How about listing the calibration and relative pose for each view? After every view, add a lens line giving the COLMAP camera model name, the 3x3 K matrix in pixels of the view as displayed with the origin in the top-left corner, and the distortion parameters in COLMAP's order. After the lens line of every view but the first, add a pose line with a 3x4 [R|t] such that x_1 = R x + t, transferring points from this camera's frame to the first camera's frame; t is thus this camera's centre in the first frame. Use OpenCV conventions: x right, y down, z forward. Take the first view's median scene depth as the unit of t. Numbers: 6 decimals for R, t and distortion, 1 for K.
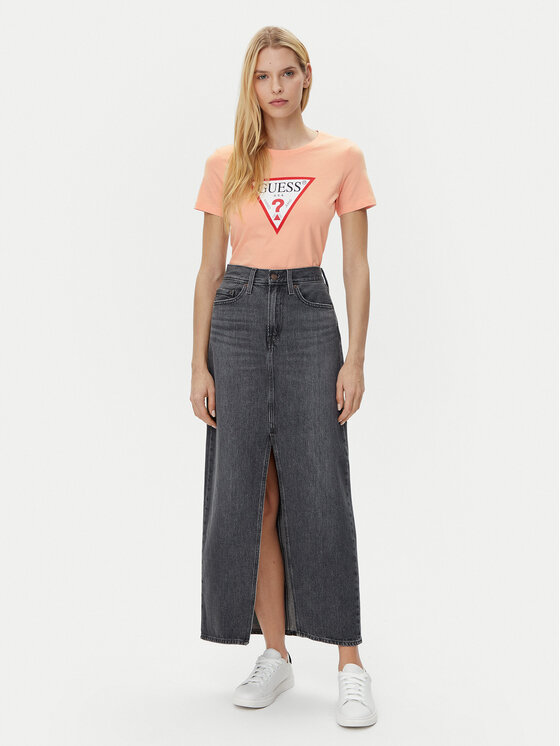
lens RADIAL K [[921.8, 0, 278.1], [0, 921.8, 372.1], [0, 0, 1]] dist [-0.181306, 0.000000]
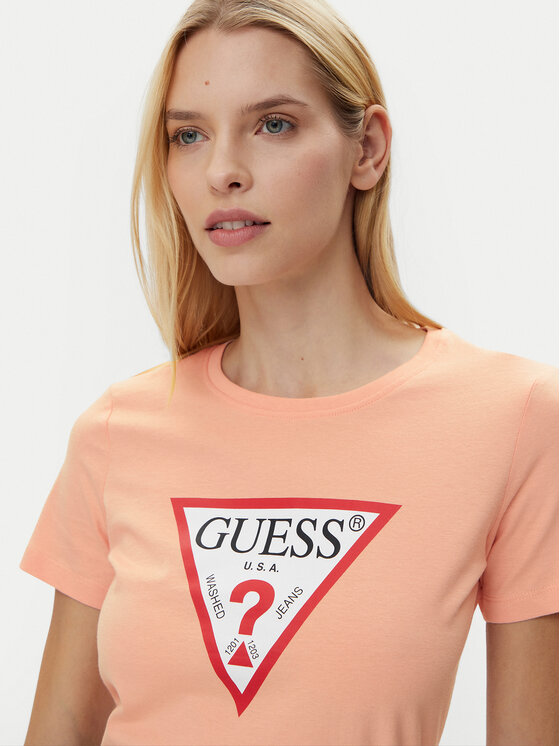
lens RADIAL K [[921.8, 0, 275.6], [0, 921.8, 367.2], [0, 0, 1]] dist [-0.181306, 0.000000]
pose [[0.975141, 0.024355, -0.220244, 0.064778], [-0.066582, 0.980215, -0.186401, -0.201289], [0.211347, 0.196431, 0.957469, 0.723945]]
